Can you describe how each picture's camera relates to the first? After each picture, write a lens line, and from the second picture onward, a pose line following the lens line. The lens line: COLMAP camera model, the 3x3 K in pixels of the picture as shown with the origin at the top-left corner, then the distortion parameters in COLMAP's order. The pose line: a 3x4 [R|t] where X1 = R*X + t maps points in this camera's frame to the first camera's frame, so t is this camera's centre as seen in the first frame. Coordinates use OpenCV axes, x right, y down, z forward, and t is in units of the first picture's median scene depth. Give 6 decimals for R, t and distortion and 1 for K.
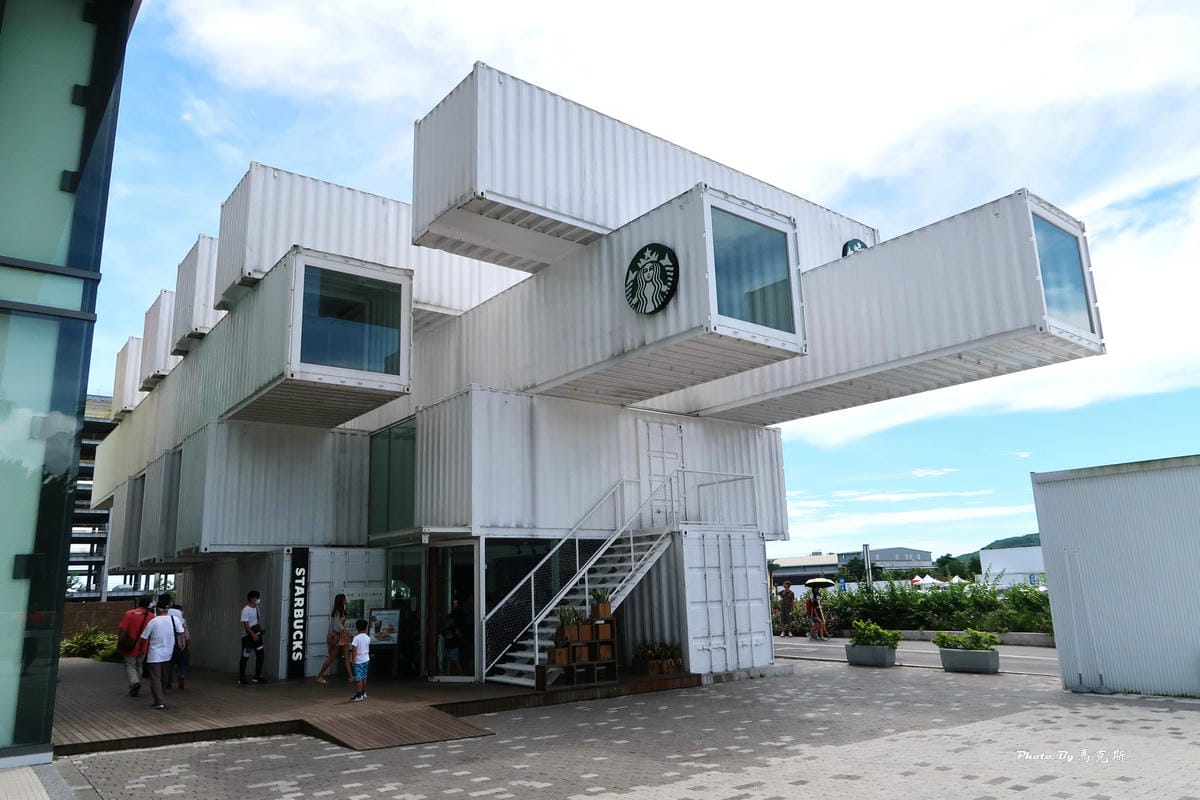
lens RADIAL K [[825.5, 0, 599.2], [0, 825.5, 400.1], [0, 0, 1]] dist [-0.000960, -0.000039]
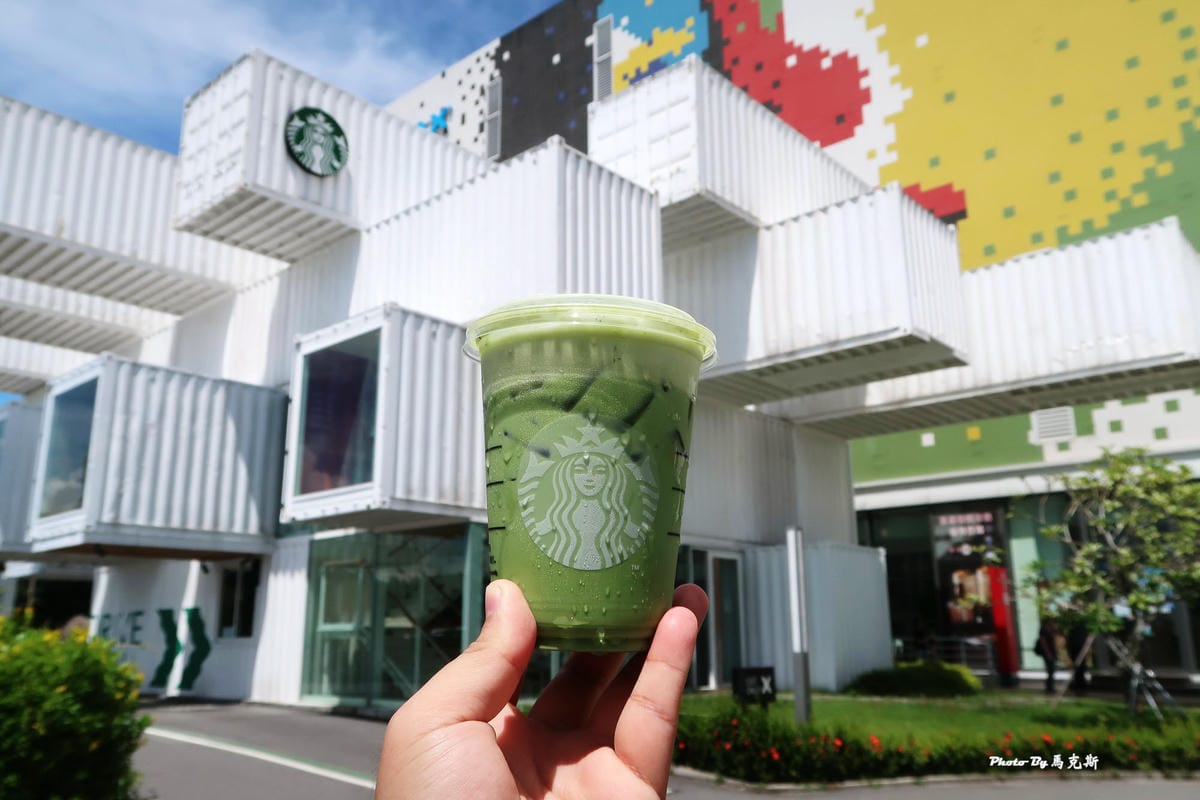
lens RADIAL K [[952.7, 0, 598.8], [0, 952.7, 400.8], [0, 0, 1]] dist [0.002280, 0.018542]
pose [[-0.167847, 0.264279, 0.949728, -1.009406], [-0.208719, 0.932029, -0.296241, 0.416744], [-0.963465, -0.247949, -0.101278, 0.705987]]
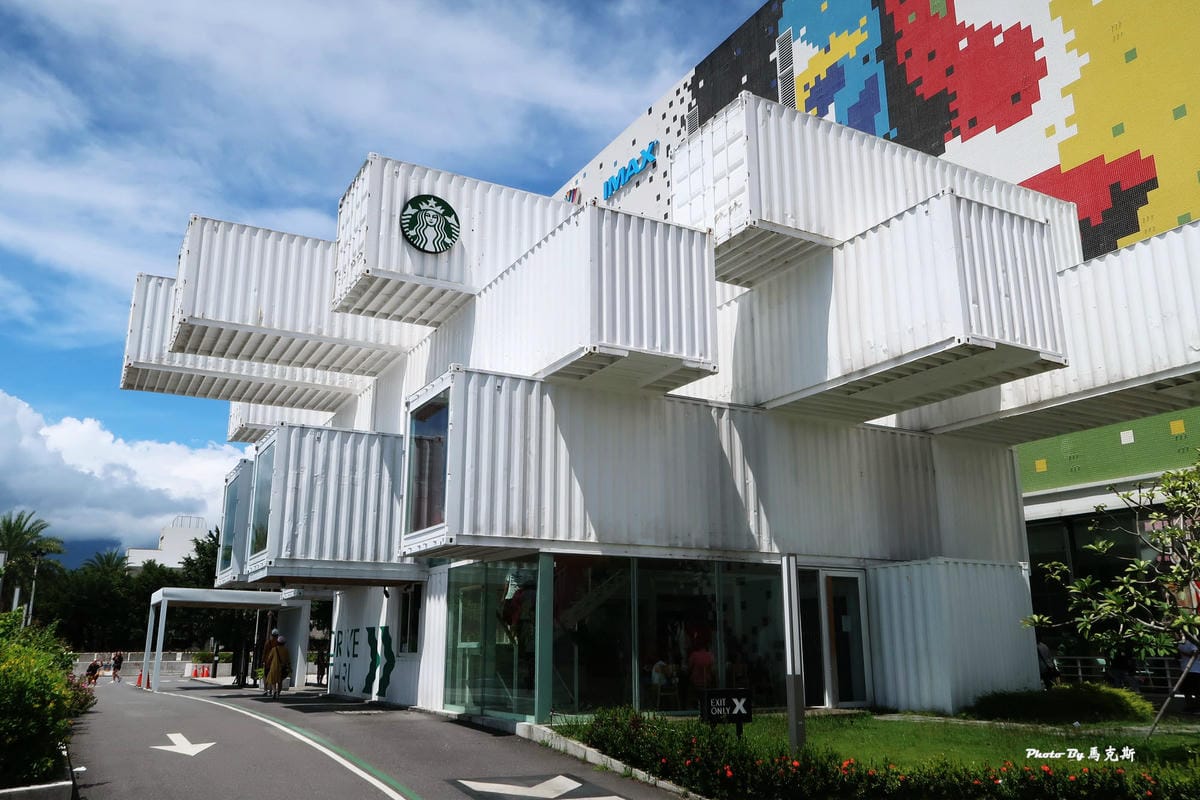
lens RADIAL K [[952.7, 0, 598.5], [0, 952.7, 400.9], [0, 0, 1]] dist [0.002280, 0.018542]
pose [[0.162628, 0.272769, 0.948235, -1.097358], [-0.221877, 0.946525, -0.234224, 0.348546], [-0.961417, -0.172300, 0.214453, 0.439858]]
